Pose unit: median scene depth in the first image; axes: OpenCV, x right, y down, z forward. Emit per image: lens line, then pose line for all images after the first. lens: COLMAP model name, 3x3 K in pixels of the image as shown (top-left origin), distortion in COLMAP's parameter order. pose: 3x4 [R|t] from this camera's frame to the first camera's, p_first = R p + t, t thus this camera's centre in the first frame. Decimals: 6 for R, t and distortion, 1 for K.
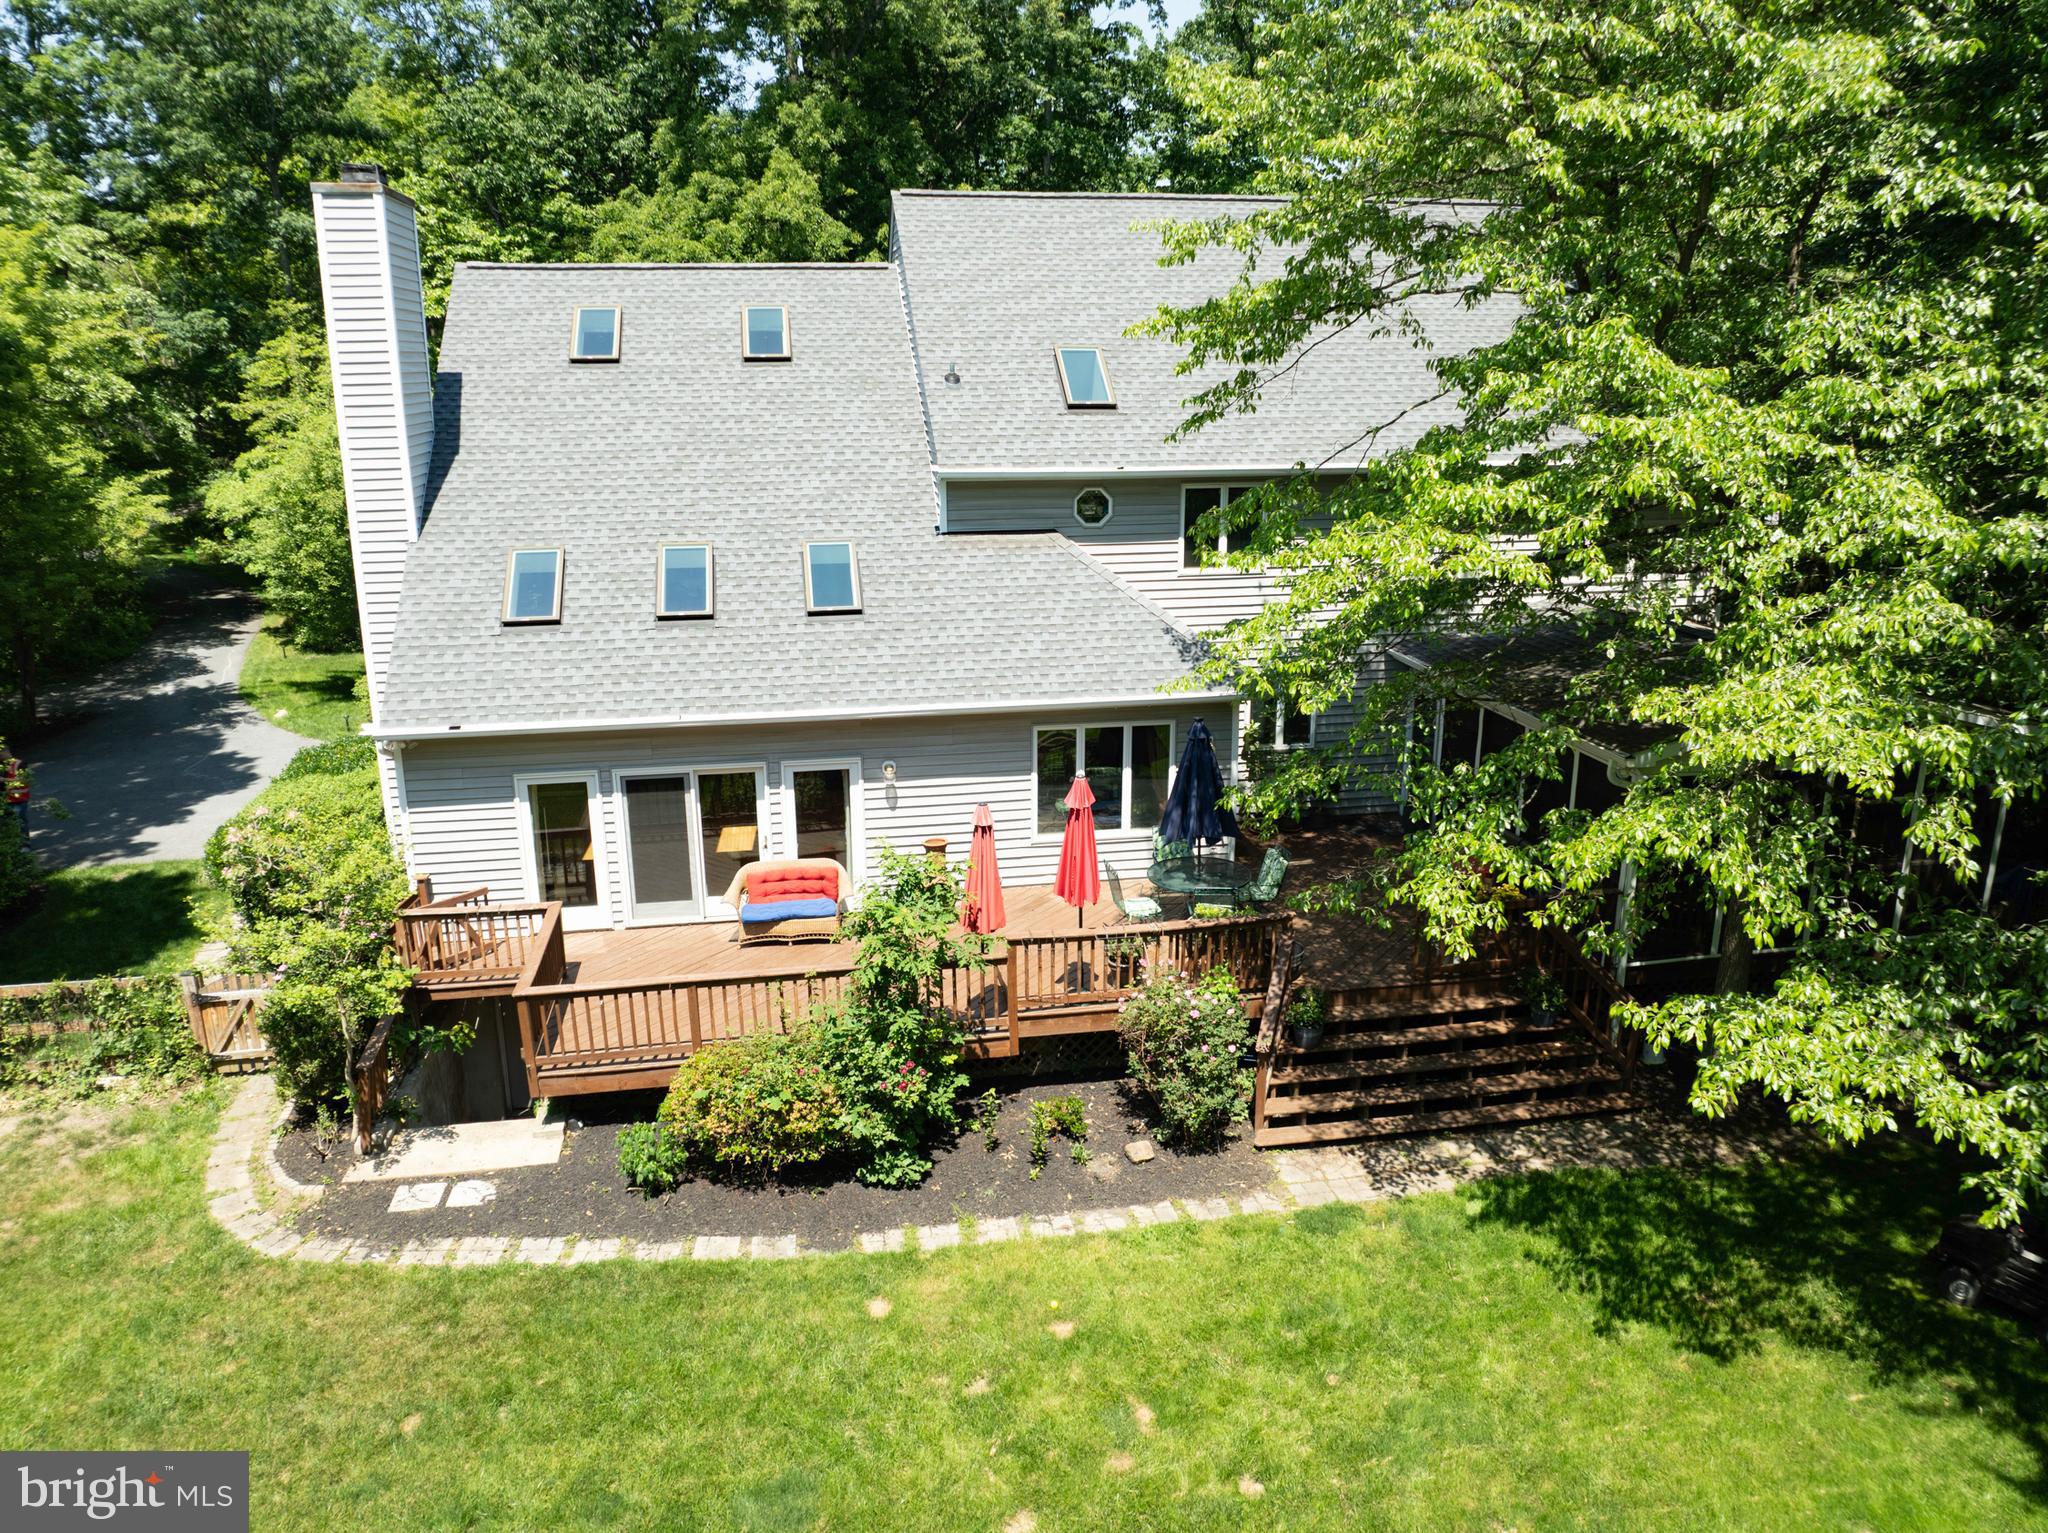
lens RADIAL K [[1444.8, 0, 1018.4], [0, 1444.8, 771.7], [0, 0, 1]] dist [-0.026053, -0.019679]
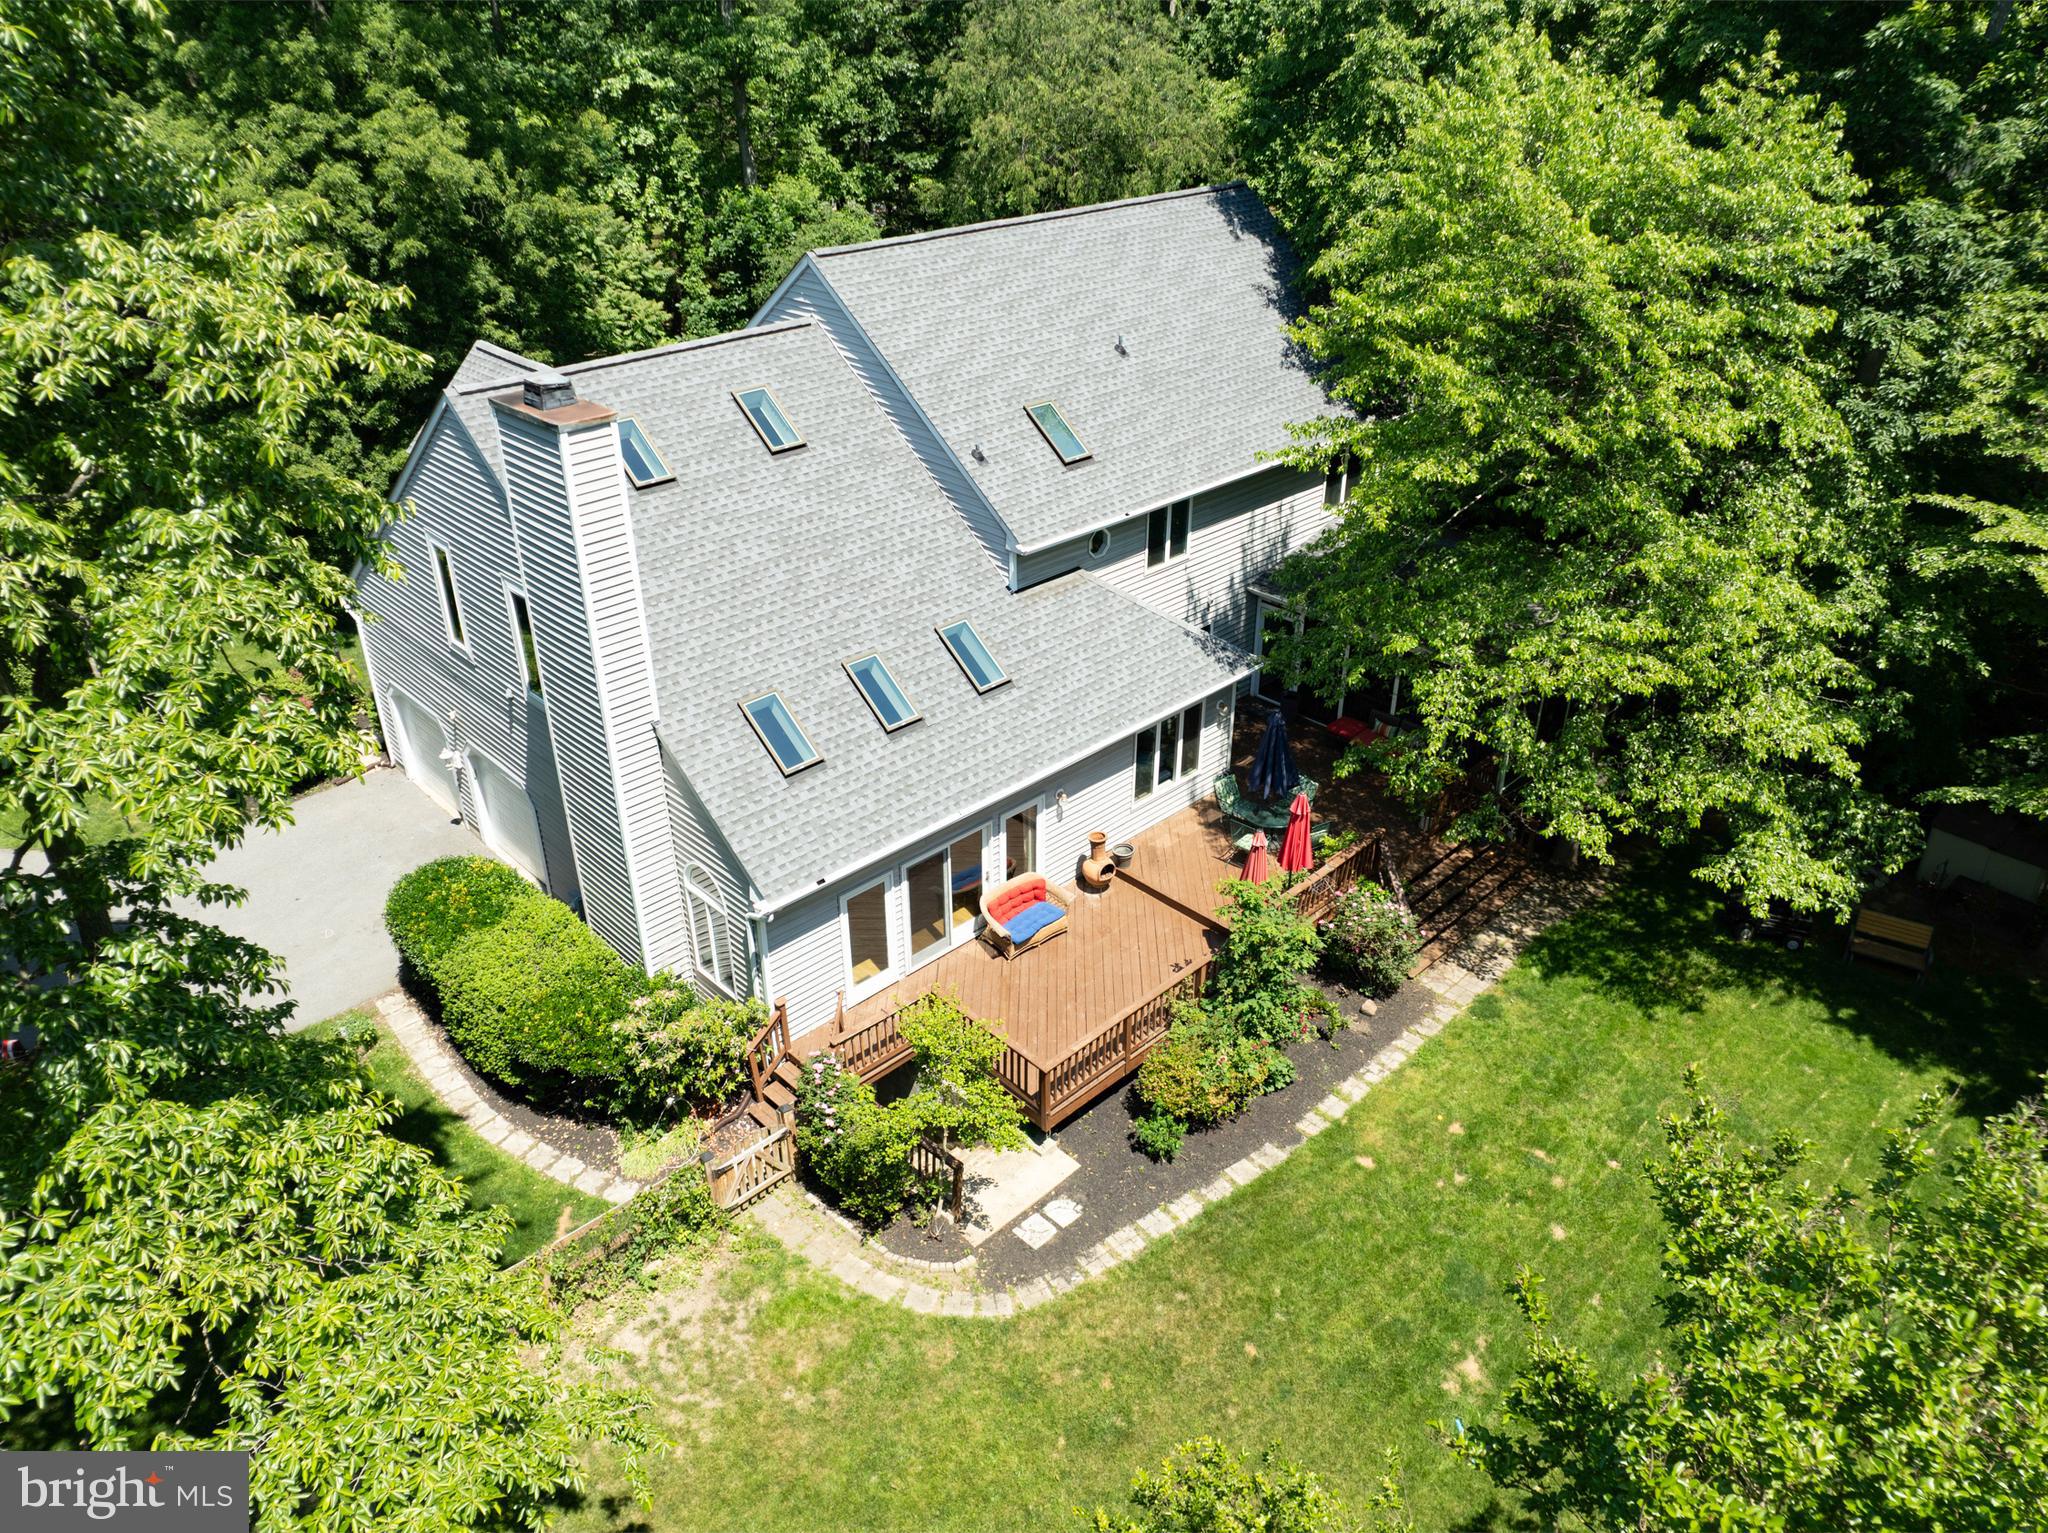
lens RADIAL K [[1444.8, 0, 1018.4], [0, 1444.8, 771.7], [0, 0, 1]] dist [-0.026053, -0.019679]
pose [[0.822330, -0.281159, 0.494694, -0.967991], [0.155329, 0.947294, 0.280189, -0.501282], [-0.547399, -0.153568, 0.822661, -0.065612]]
